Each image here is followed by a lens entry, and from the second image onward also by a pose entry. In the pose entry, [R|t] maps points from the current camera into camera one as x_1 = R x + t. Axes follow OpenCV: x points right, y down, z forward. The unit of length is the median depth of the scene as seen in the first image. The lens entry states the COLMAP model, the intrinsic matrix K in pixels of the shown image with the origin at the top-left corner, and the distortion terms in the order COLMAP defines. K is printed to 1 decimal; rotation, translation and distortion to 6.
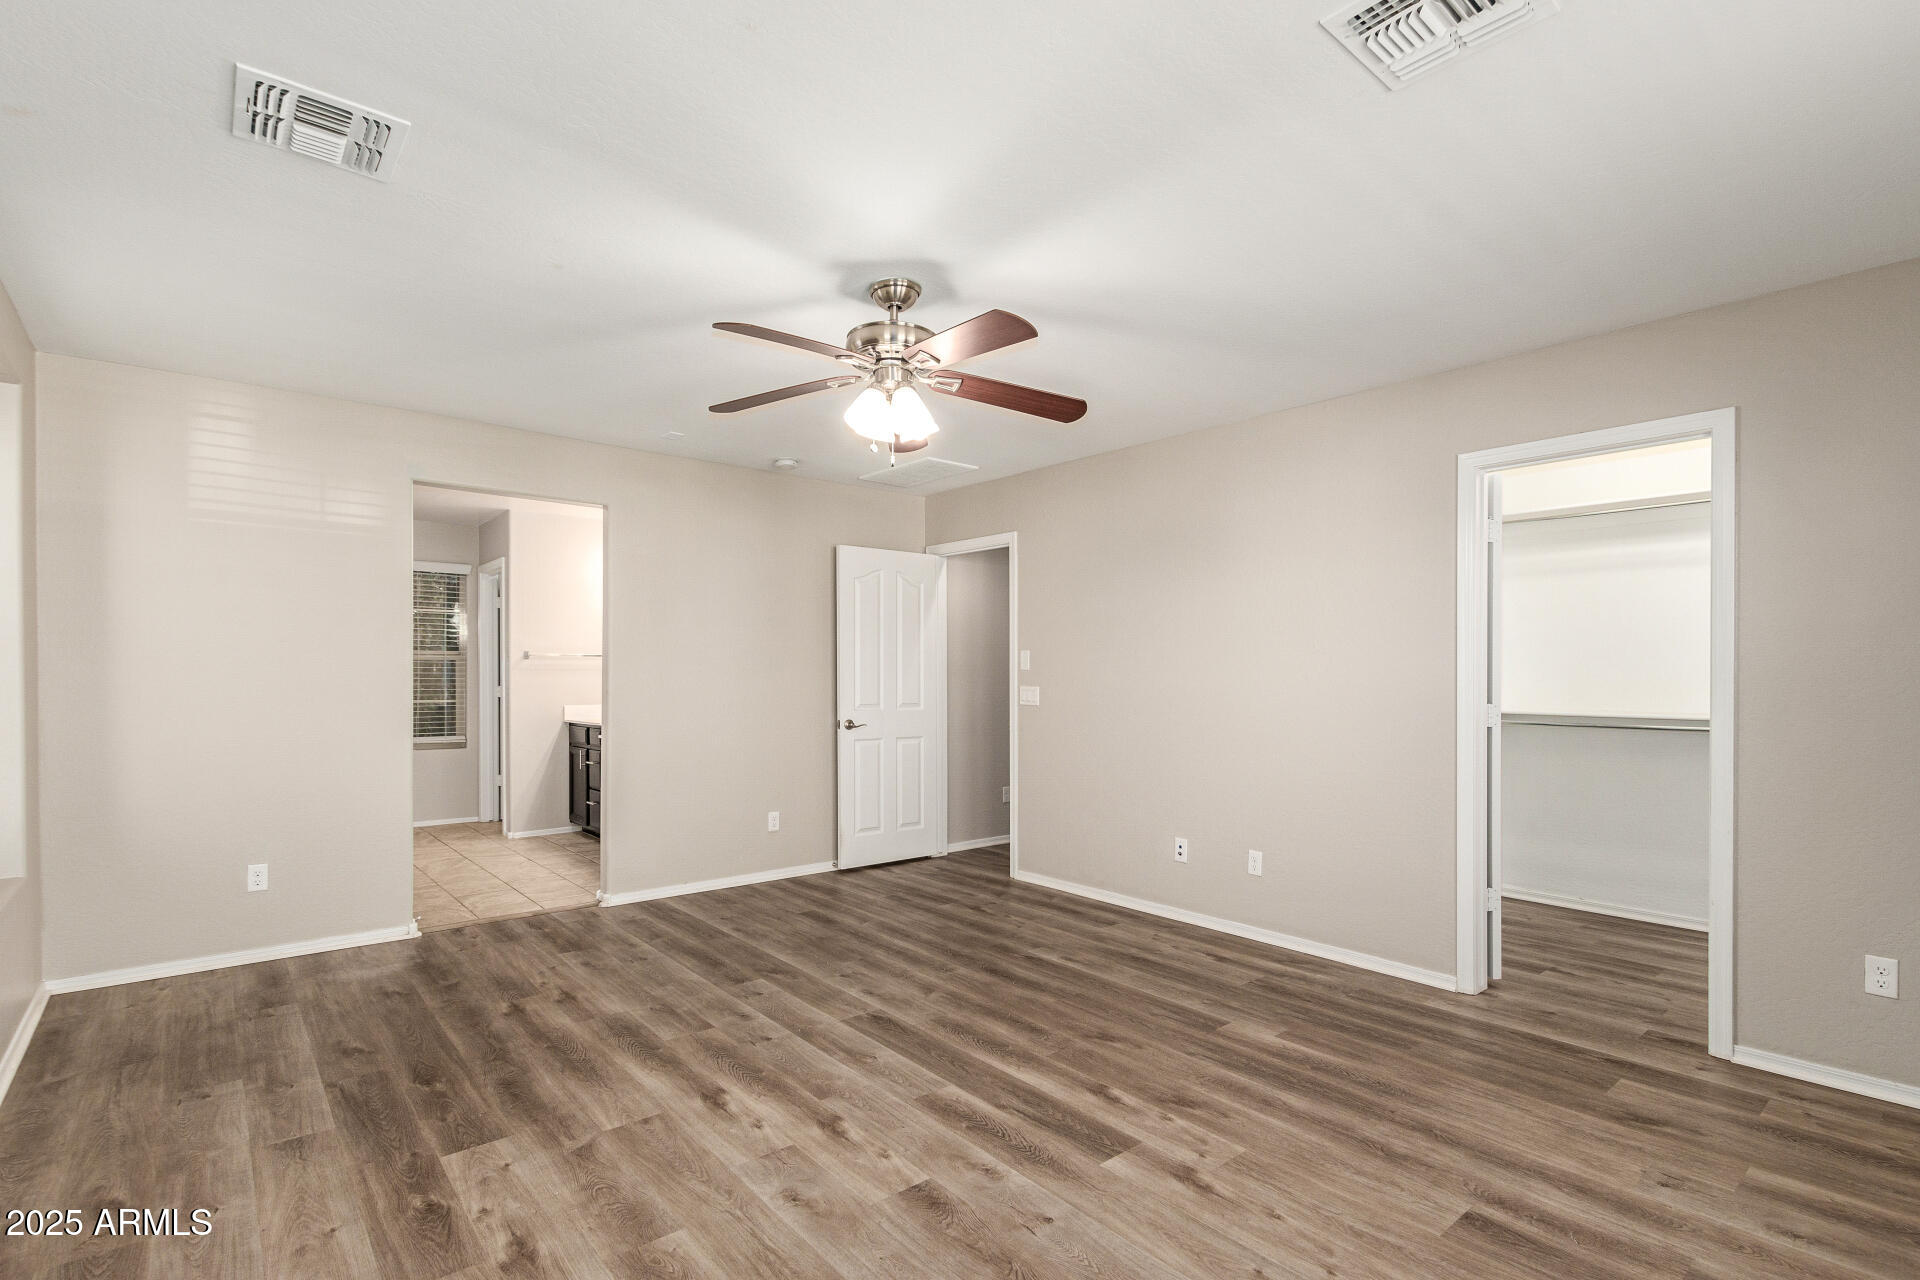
lens RADIAL K [[899.6, 0, 976.3], [0, 899.6, 683.7], [0, 0, 1]] dist [0.013694, -0.003879]
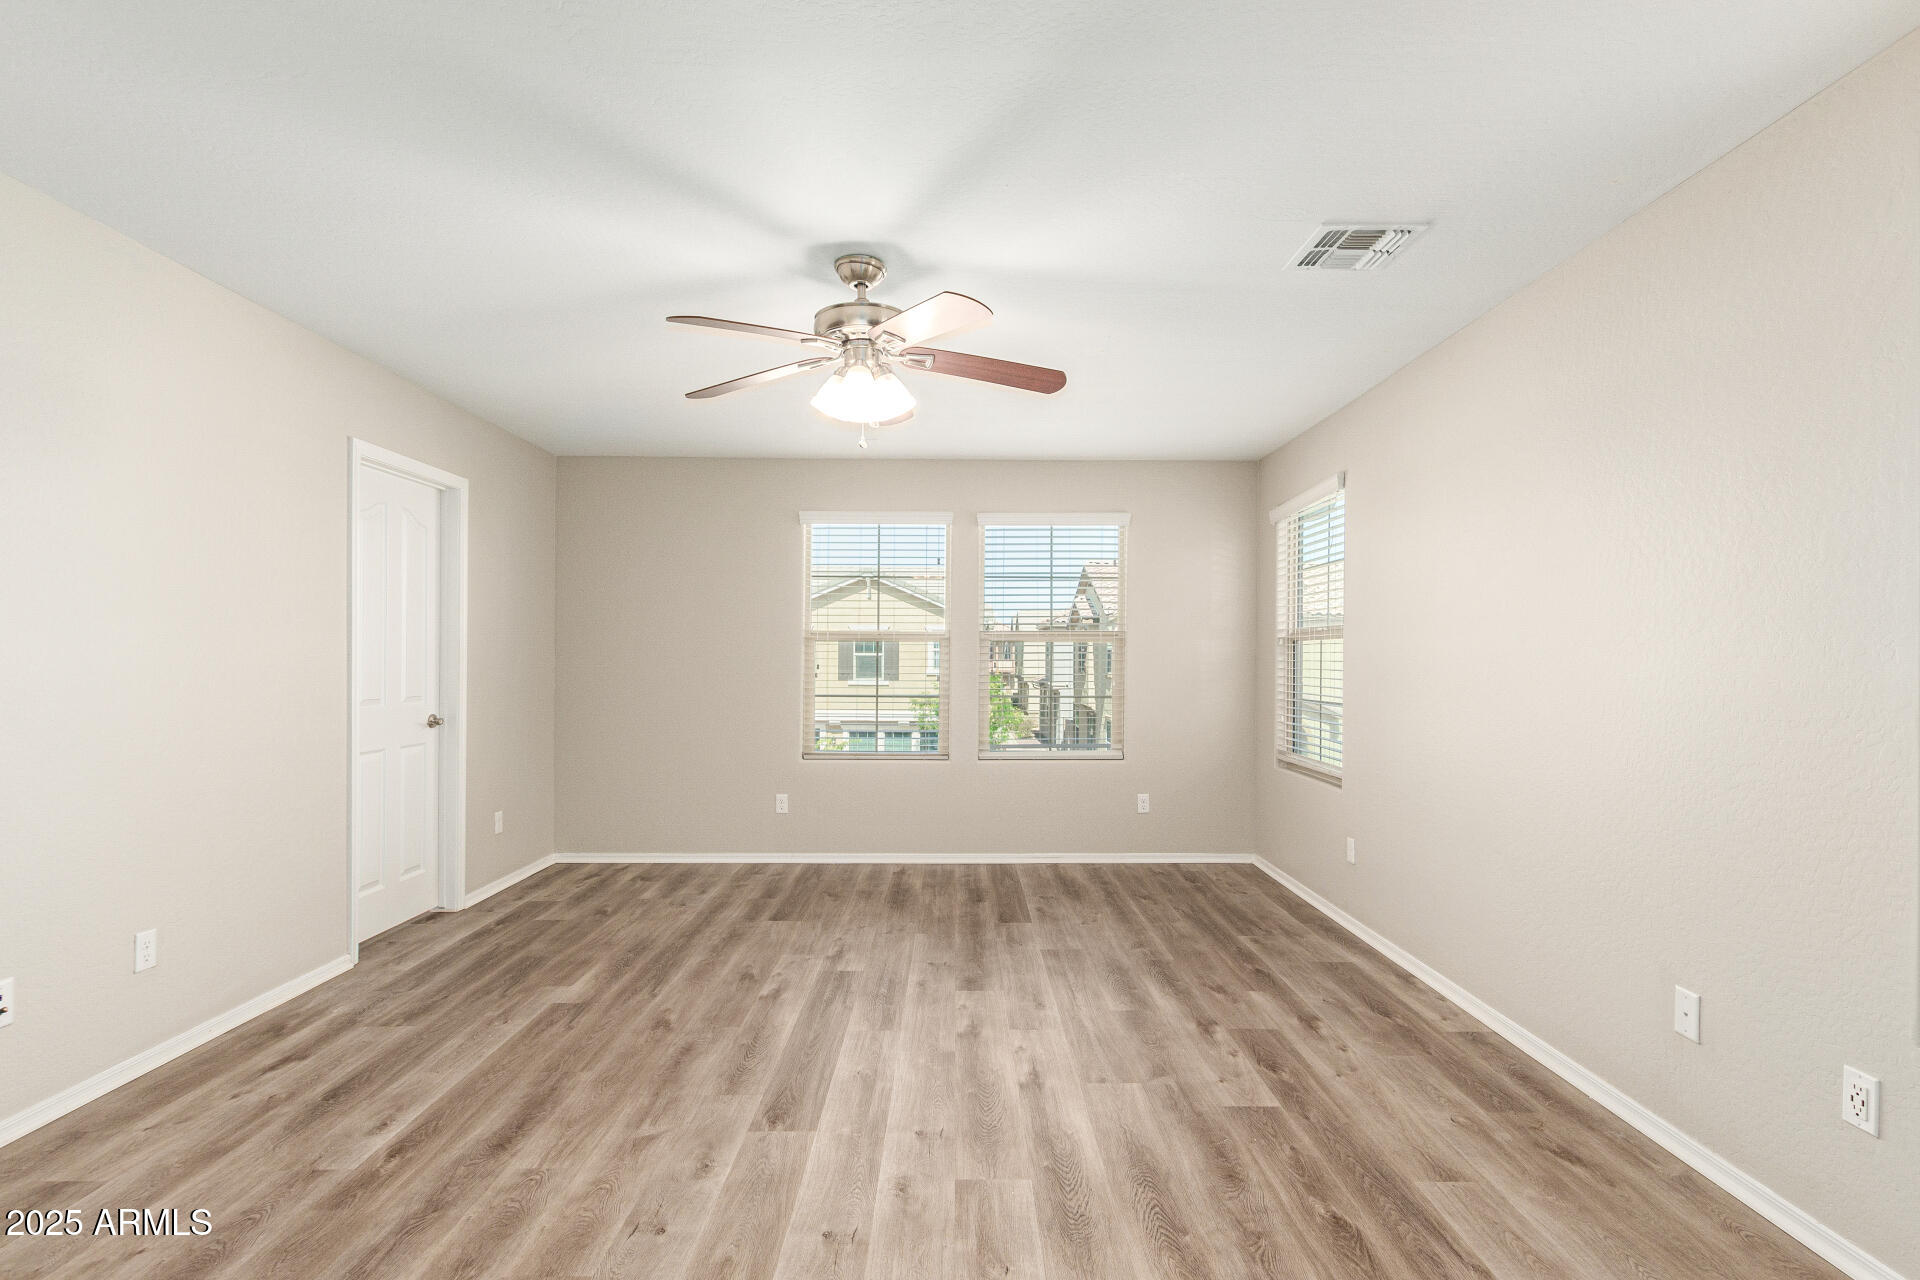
lens RADIAL K [[899.6, 0, 959.2], [0, 899.6, 647.0], [0, 0, 1]] dist [0.013694, -0.003879]
pose [[-0.760045, 0.001450, 0.649869, -0.809327], [-0.001287, 0.999992, -0.003737, -0.017939], [-0.649869, -0.003677, -0.760037, 1.673533]]
